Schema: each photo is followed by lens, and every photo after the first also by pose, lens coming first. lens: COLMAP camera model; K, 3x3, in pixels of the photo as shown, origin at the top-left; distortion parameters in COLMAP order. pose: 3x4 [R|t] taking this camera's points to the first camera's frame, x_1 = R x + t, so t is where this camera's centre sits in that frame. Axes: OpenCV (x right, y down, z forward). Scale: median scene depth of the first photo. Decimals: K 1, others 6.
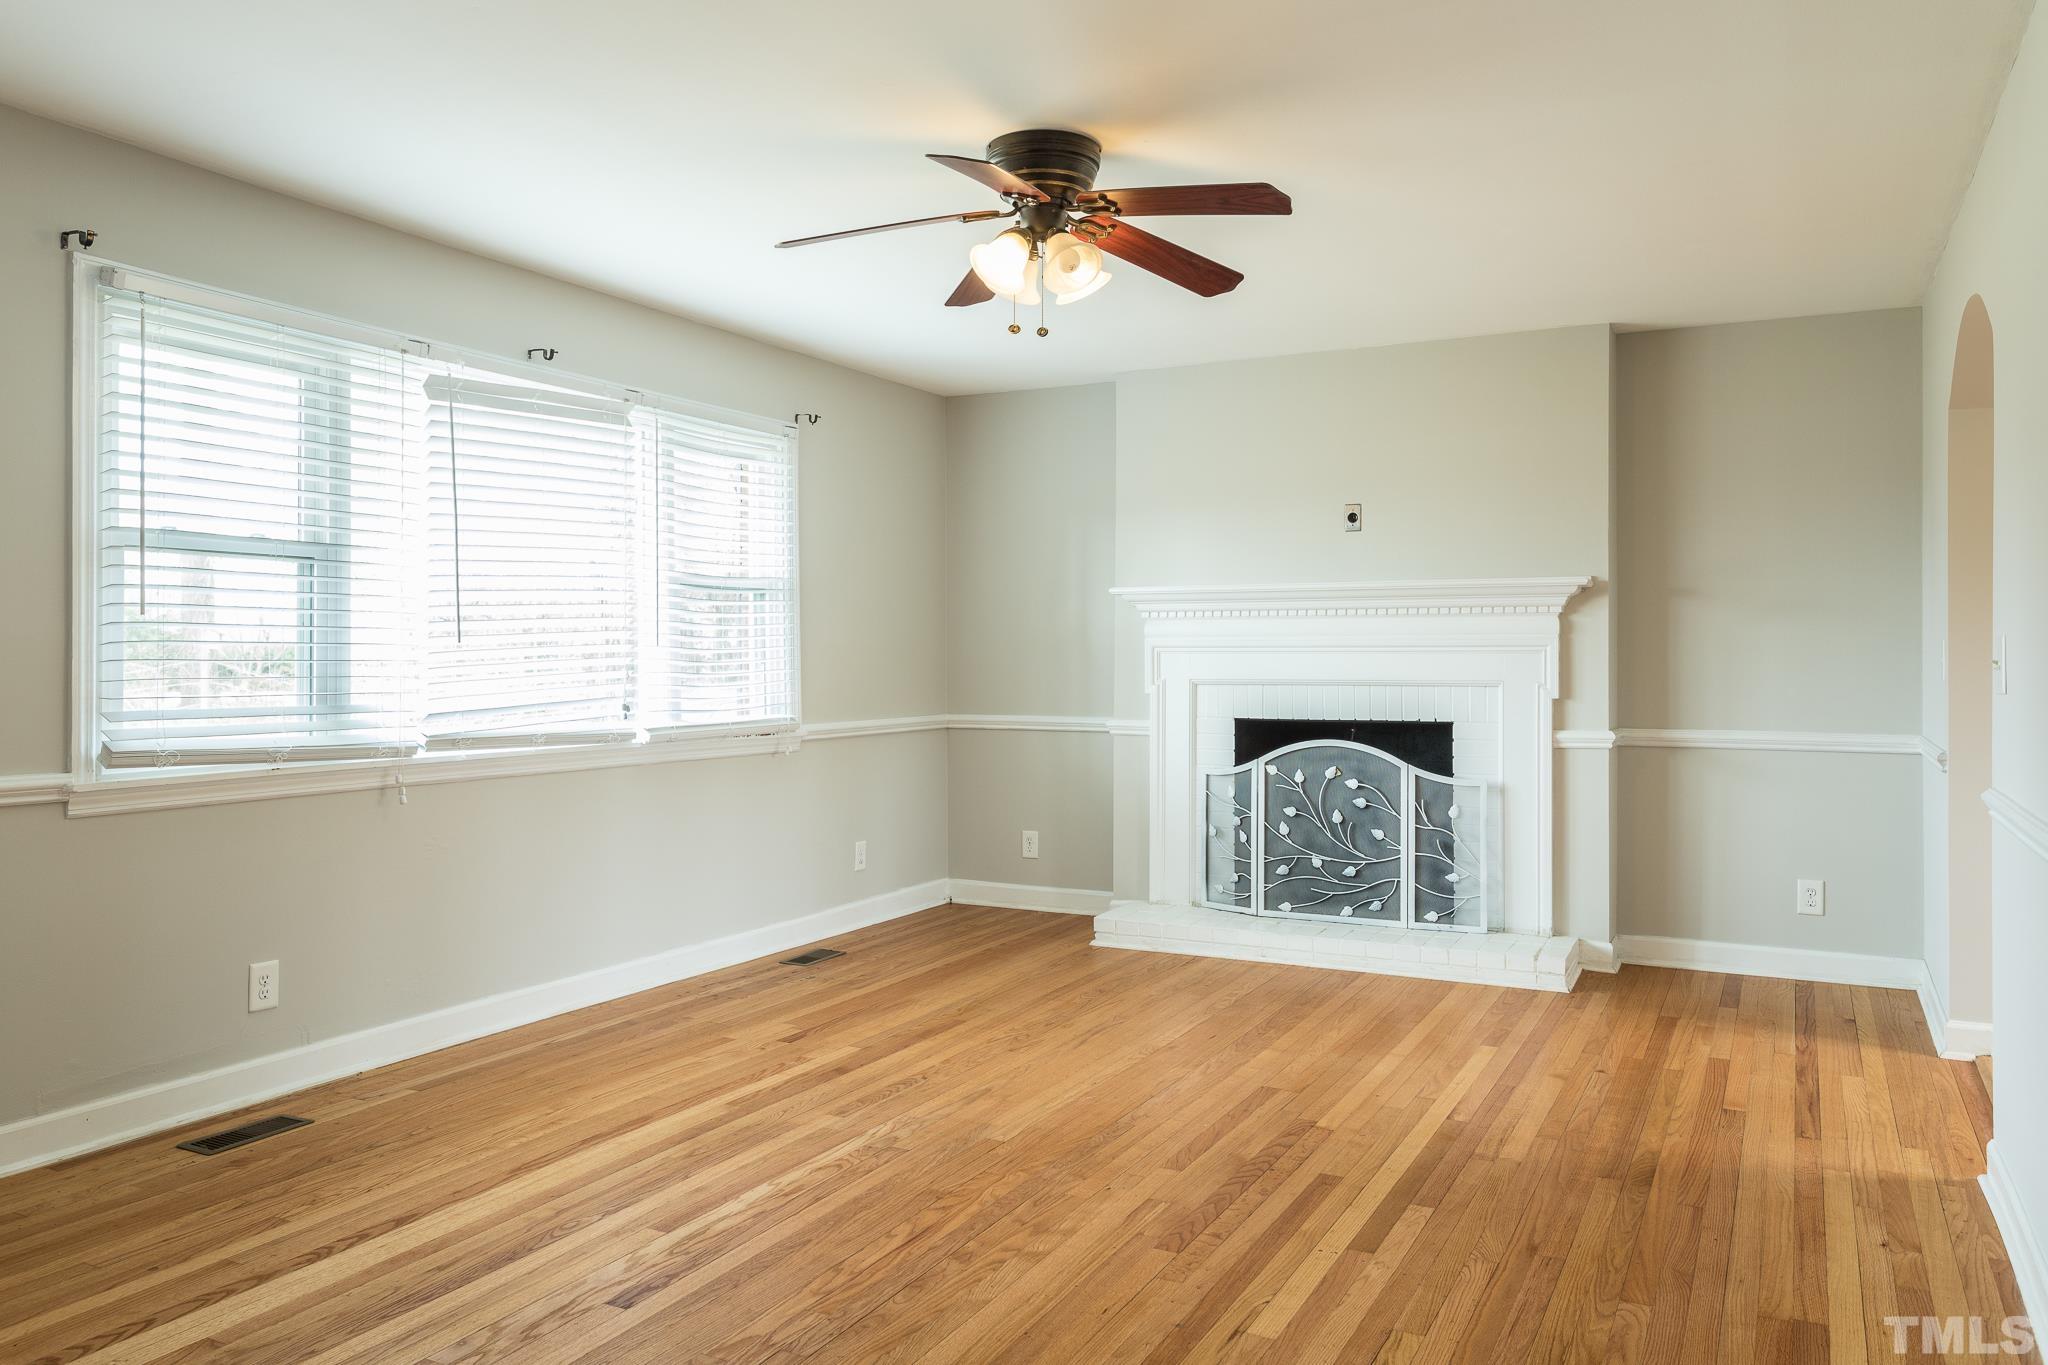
lens RADIAL K [[1466.9, 0, 1025.4], [0, 1466.9, 645.9], [0, 0, 1]] dist [0.007483, -0.002691]
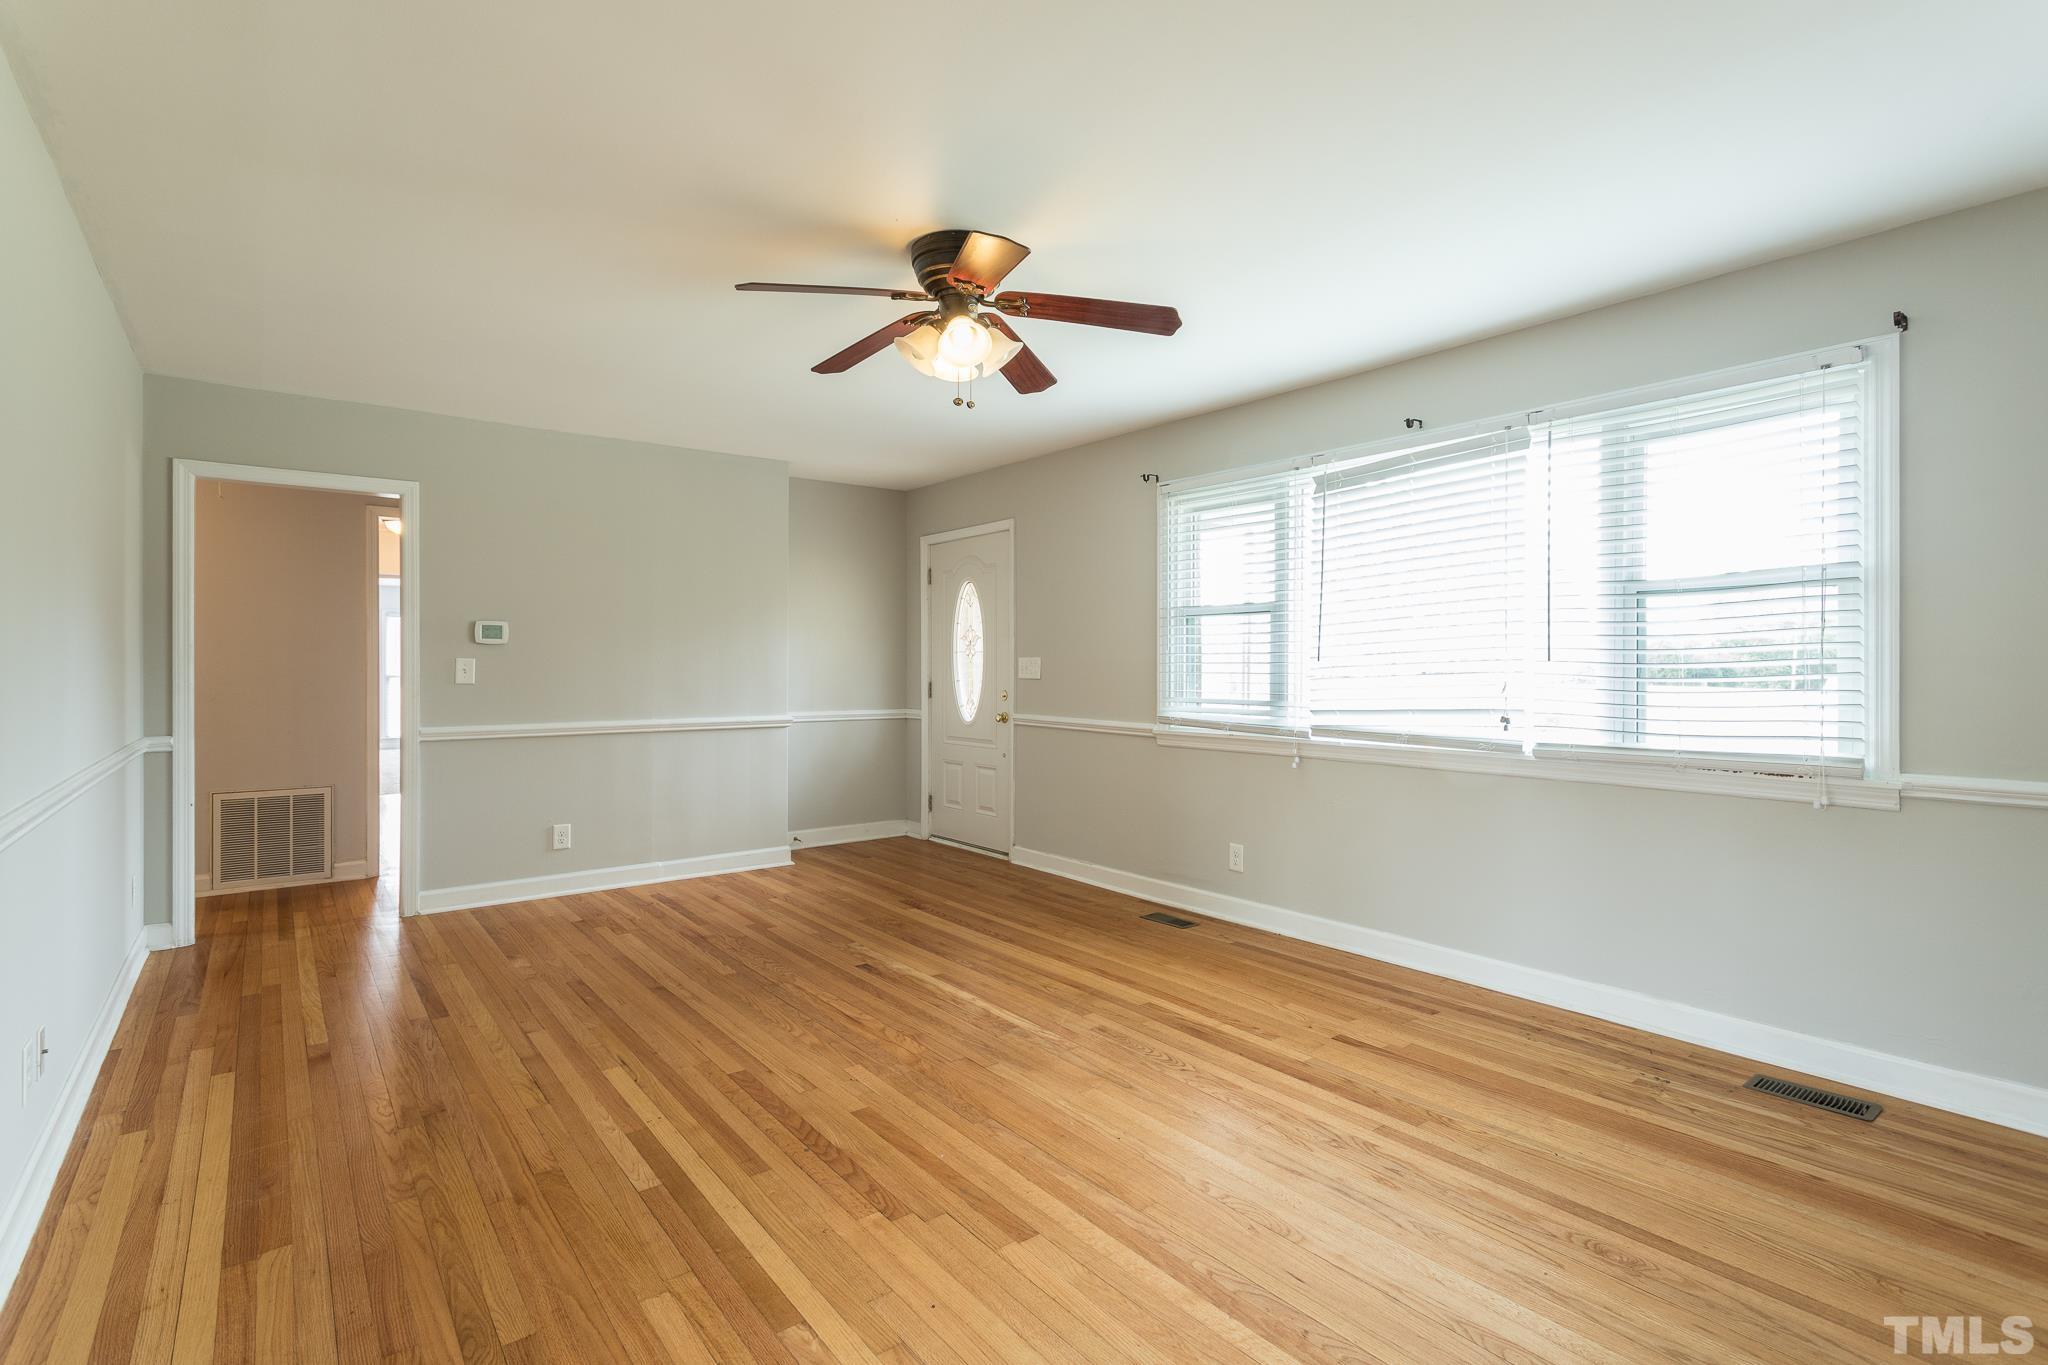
lens RADIAL K [[977.9, 0, 1022.5], [0, 977.9, 656.8], [0, 0, 1]] dist [0.005994, -0.001759]
pose [[-0.417126, -0.013910, -0.908742, 0.582908], [0.004304, 0.999841, -0.017280, 0.008530], [0.908838, -0.011119, -0.417000, 1.115717]]
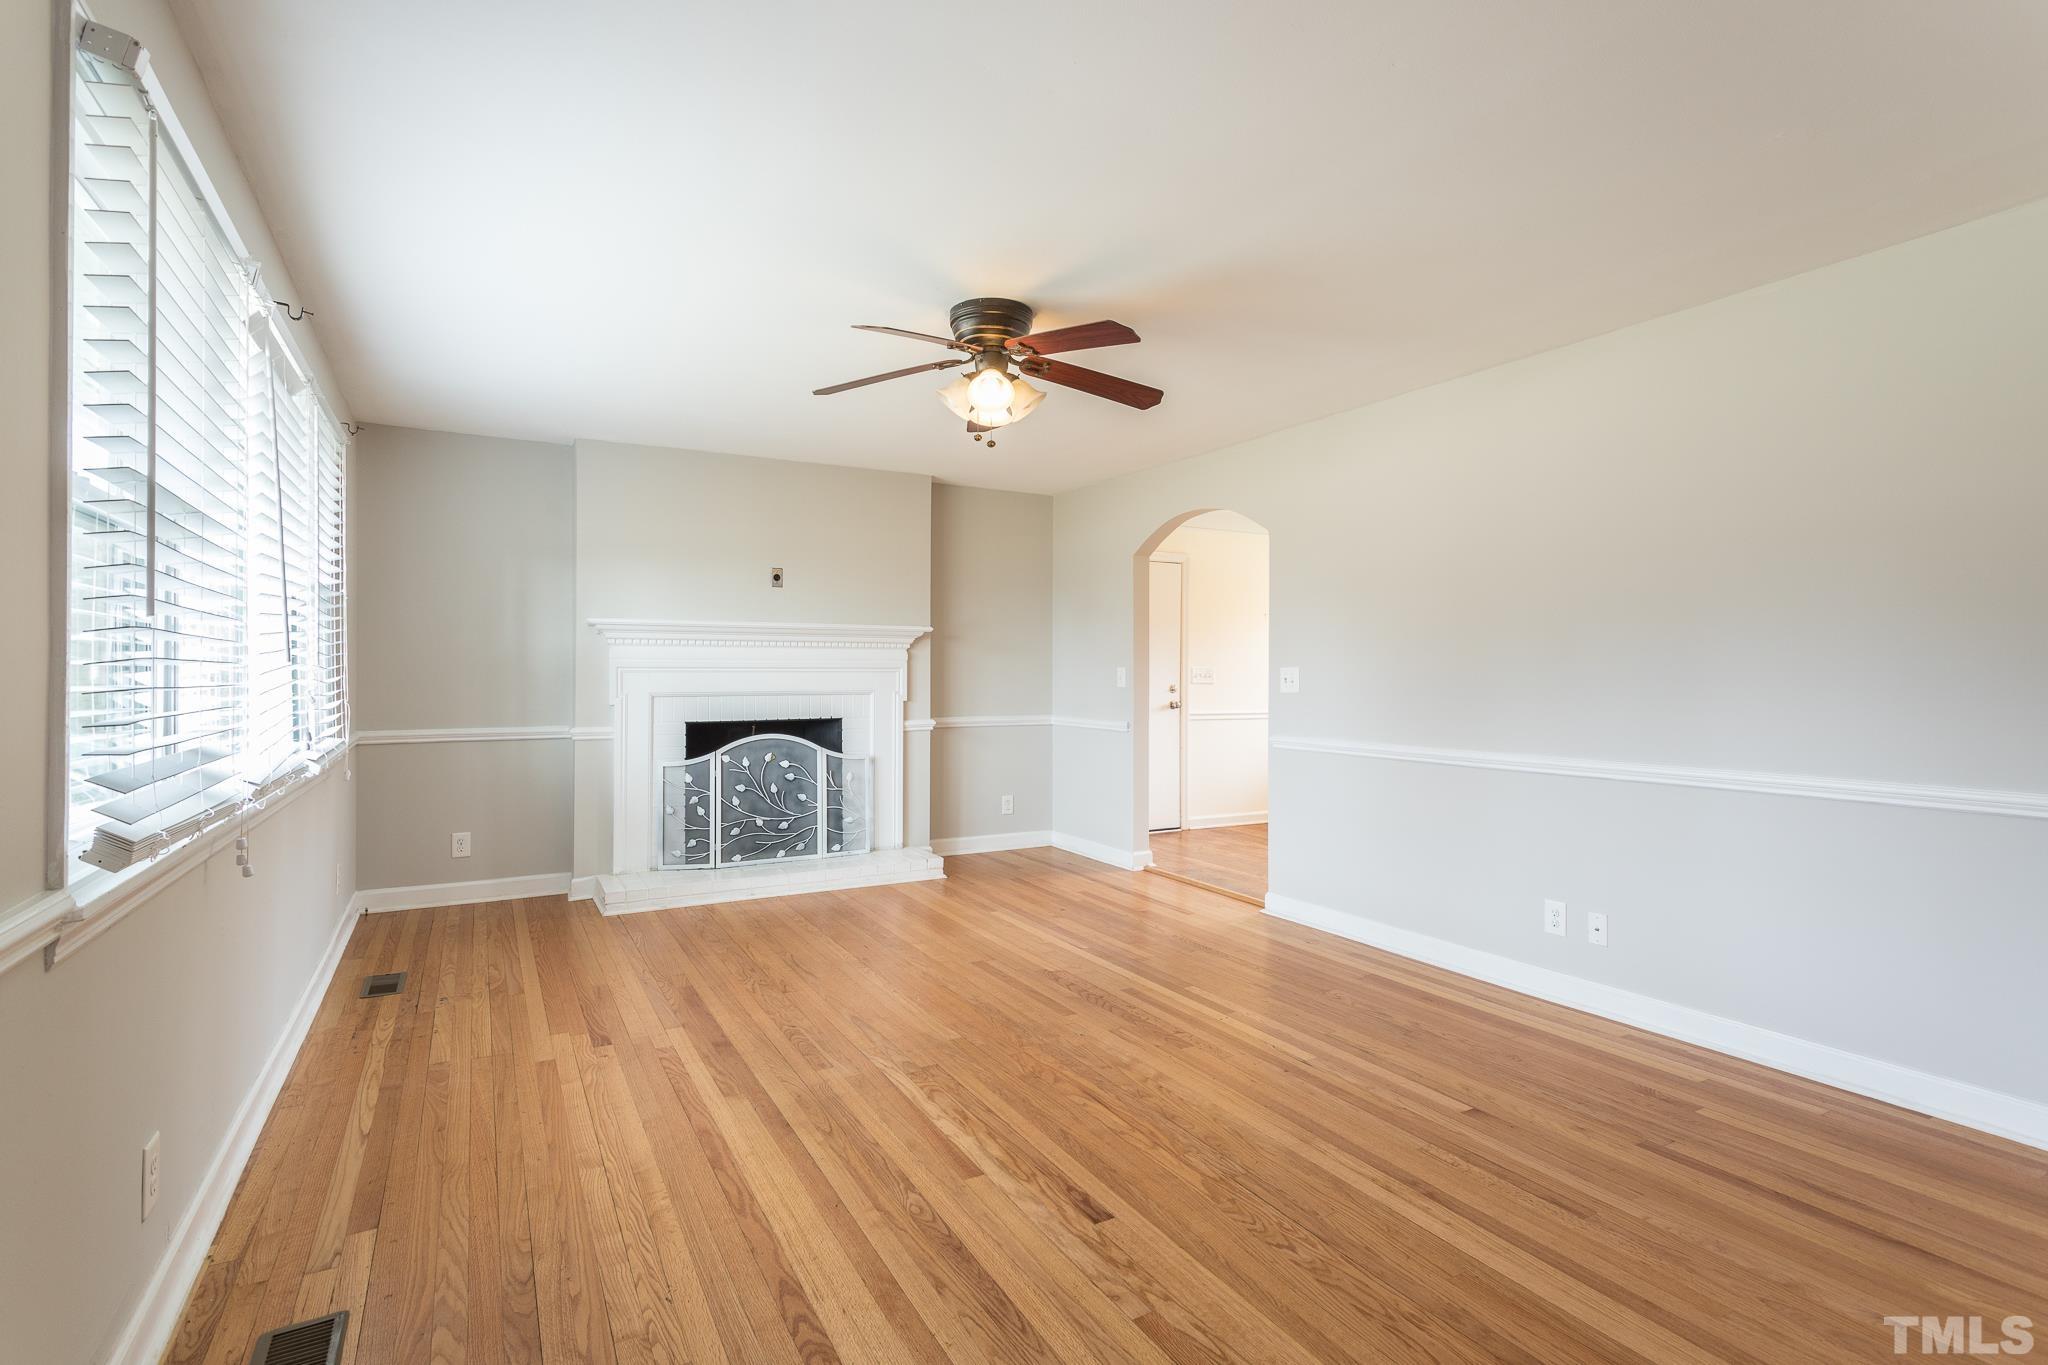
lens RADIAL K [[977.9, 0, 1034.3], [0, 977.9, 665.9], [0, 0, 1]] dist [0.005994, -0.001759]
pose [[0.542406, 0.006908, 0.840088, -0.599839], [-0.008528, 0.999960, -0.002716, -0.001590], [-0.840073, -0.005691, 0.542443, 0.373817]]
